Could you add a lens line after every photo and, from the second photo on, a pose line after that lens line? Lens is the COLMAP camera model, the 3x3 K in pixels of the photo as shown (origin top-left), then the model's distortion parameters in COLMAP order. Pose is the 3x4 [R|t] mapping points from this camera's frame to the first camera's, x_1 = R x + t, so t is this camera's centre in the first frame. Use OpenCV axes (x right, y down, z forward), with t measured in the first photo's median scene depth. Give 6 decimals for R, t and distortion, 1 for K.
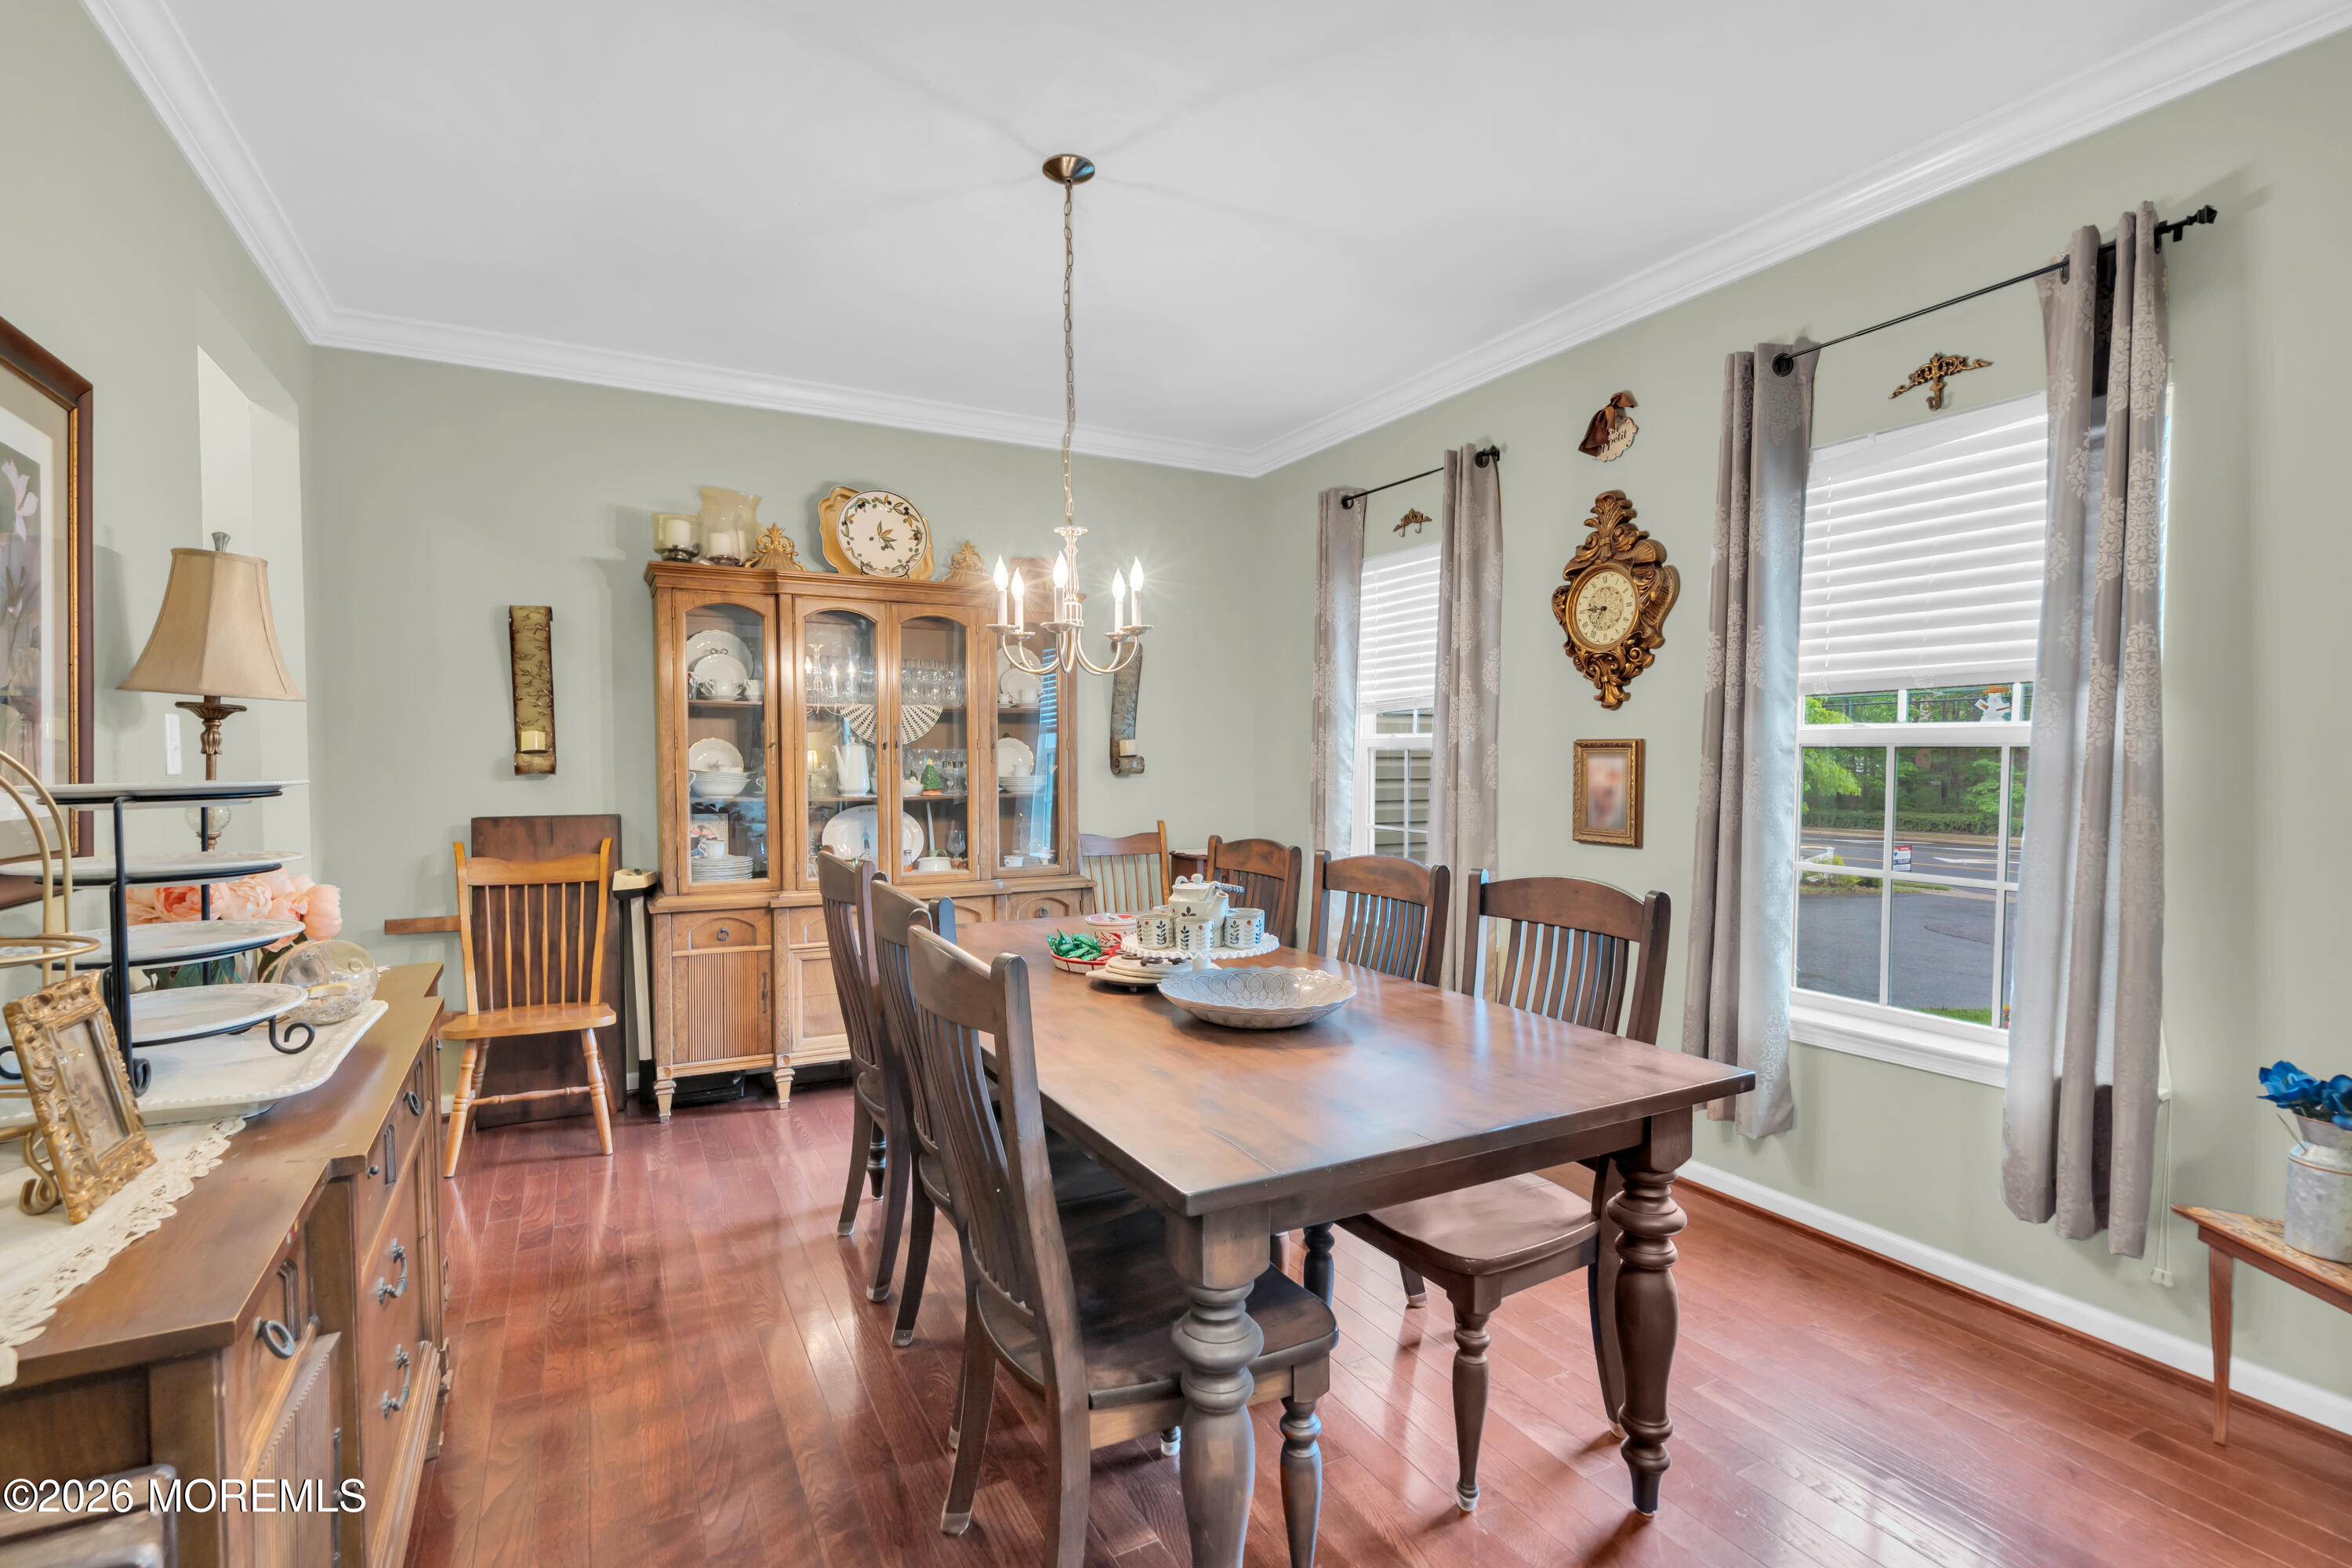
lens RADIAL K [[1081.1, 0, 1163.6], [0, 1081.1, 770.0], [0, 0, 1]] dist [-0.012704, 0.000267]
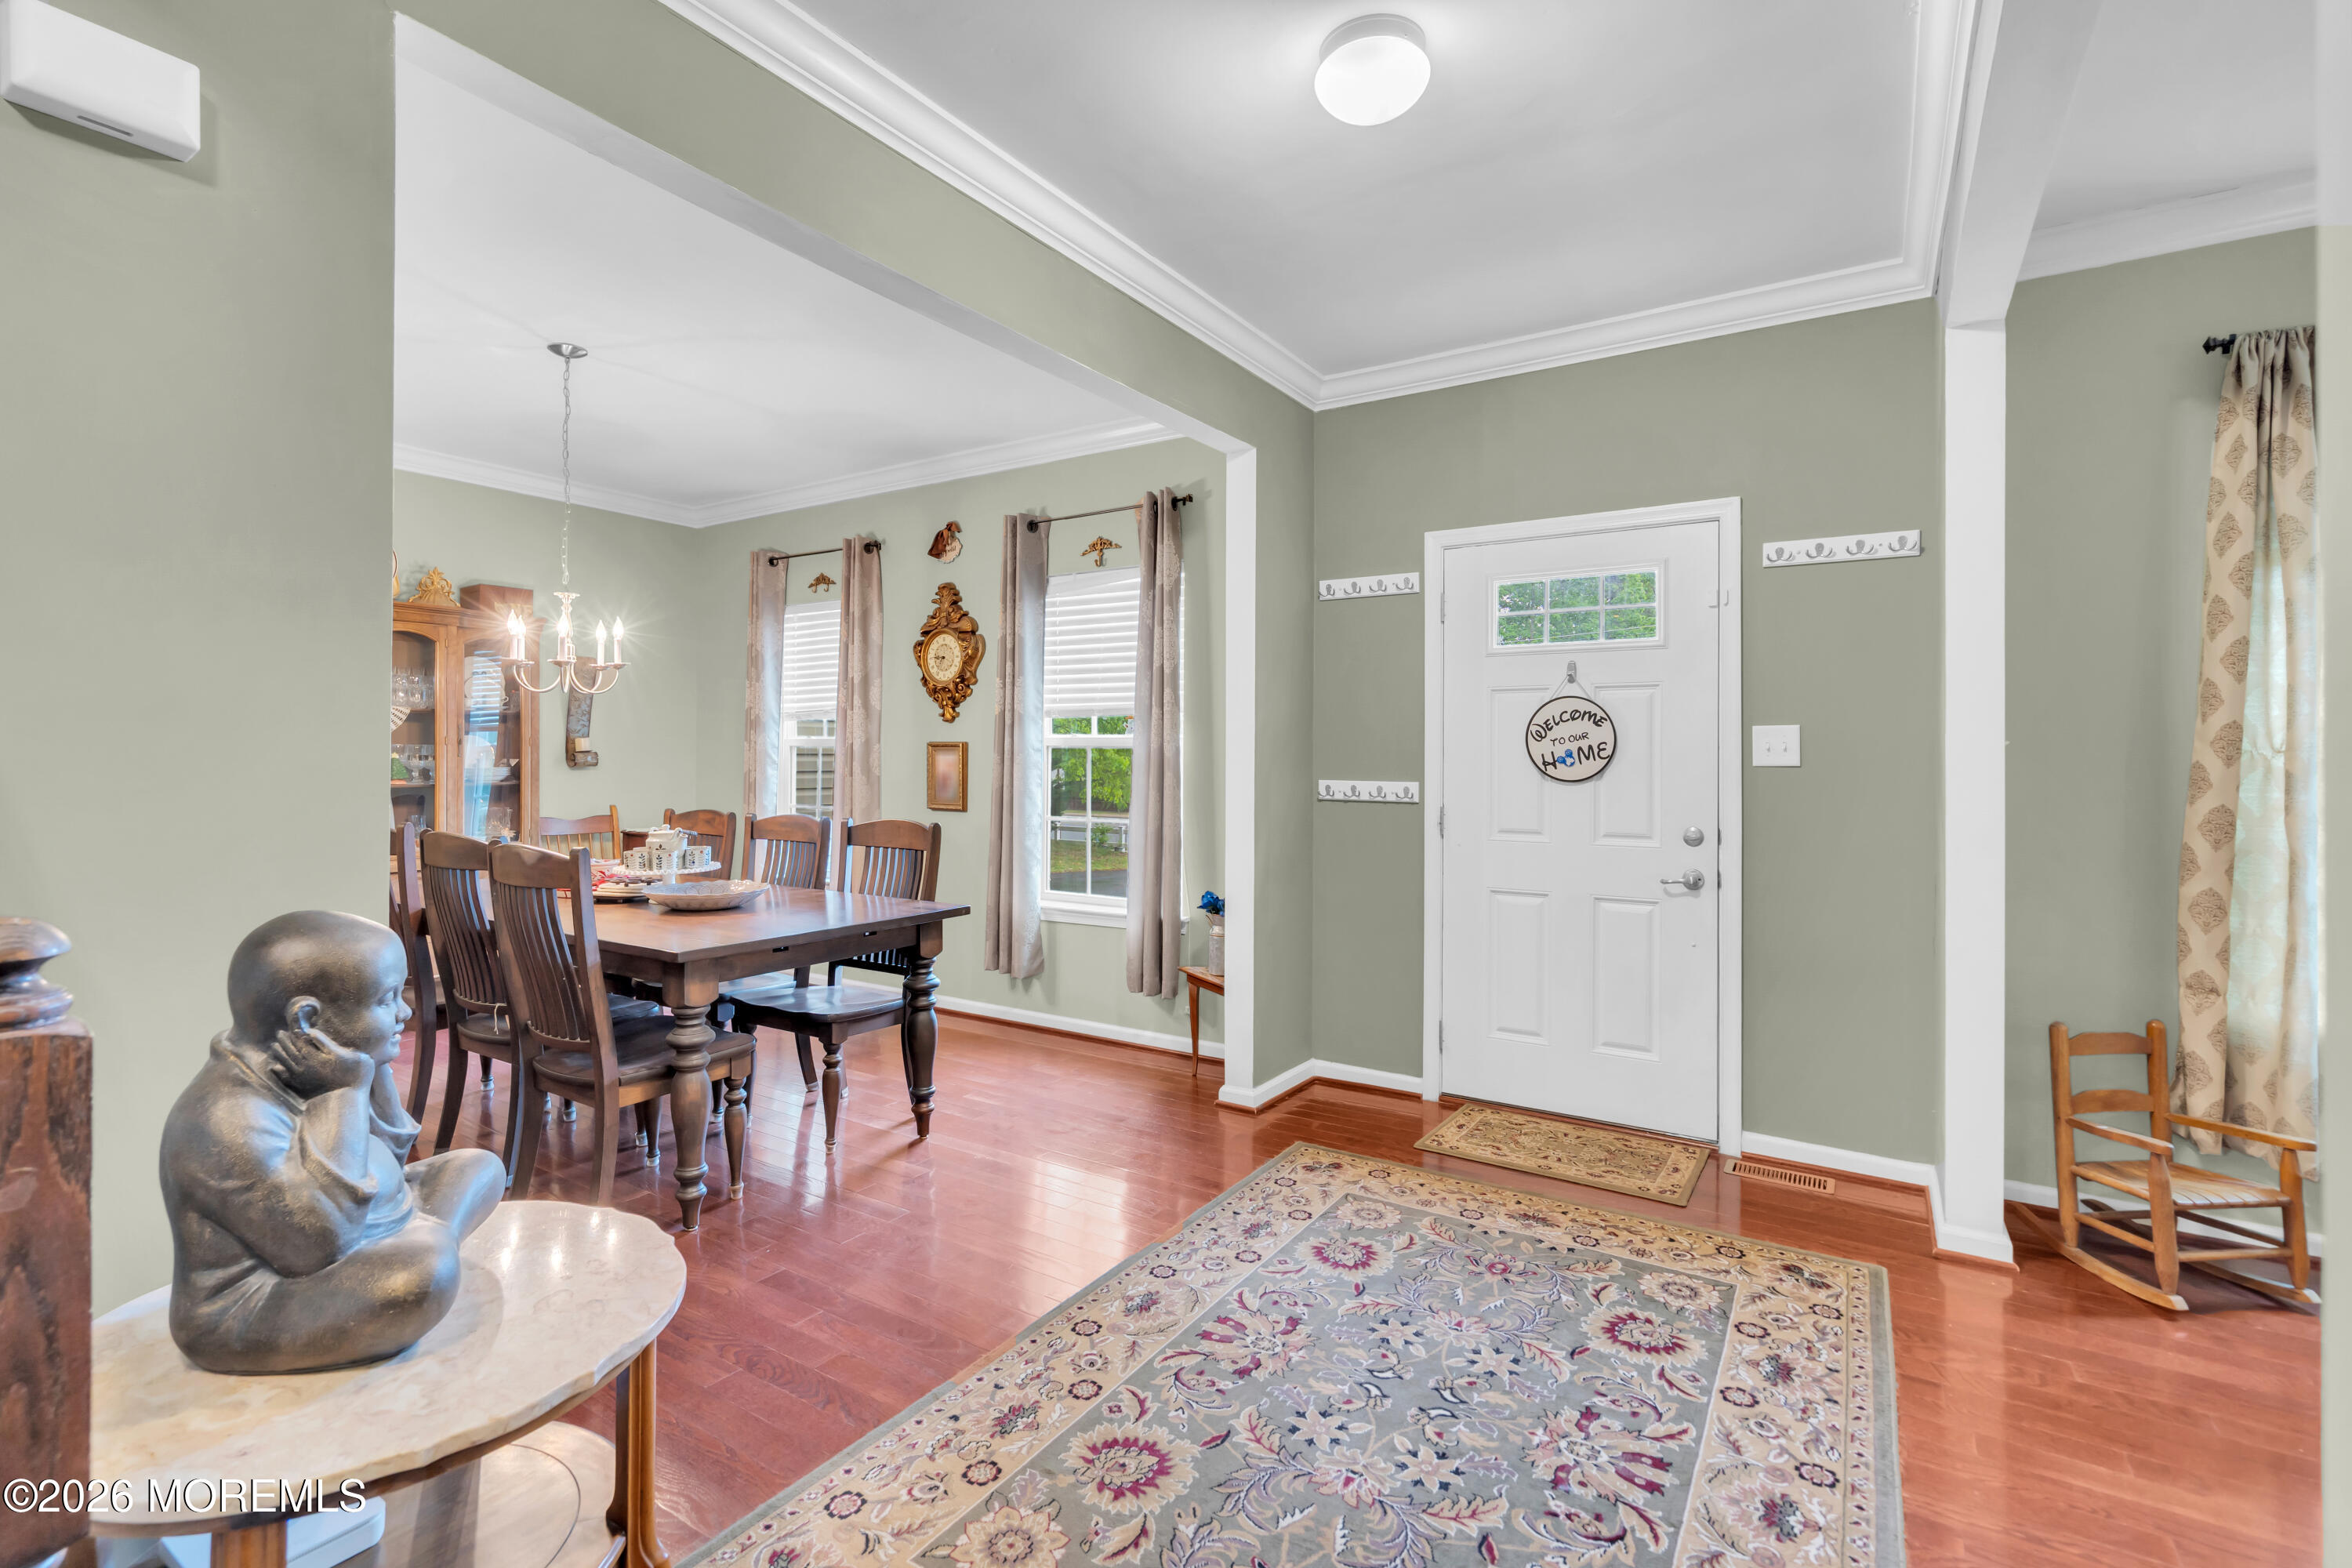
lens RADIAL K [[1081.1, 0, 1163.6], [0, 1081.1, 770.0], [0, 0, 1]] dist [-0.012704, 0.000267]
pose [[0.876735, -0.002013, 0.480970, -0.071867], [0.001919, 0.999998, 0.000687, 0.013323], [-0.480970, 0.000320, 0.876737, -0.596793]]
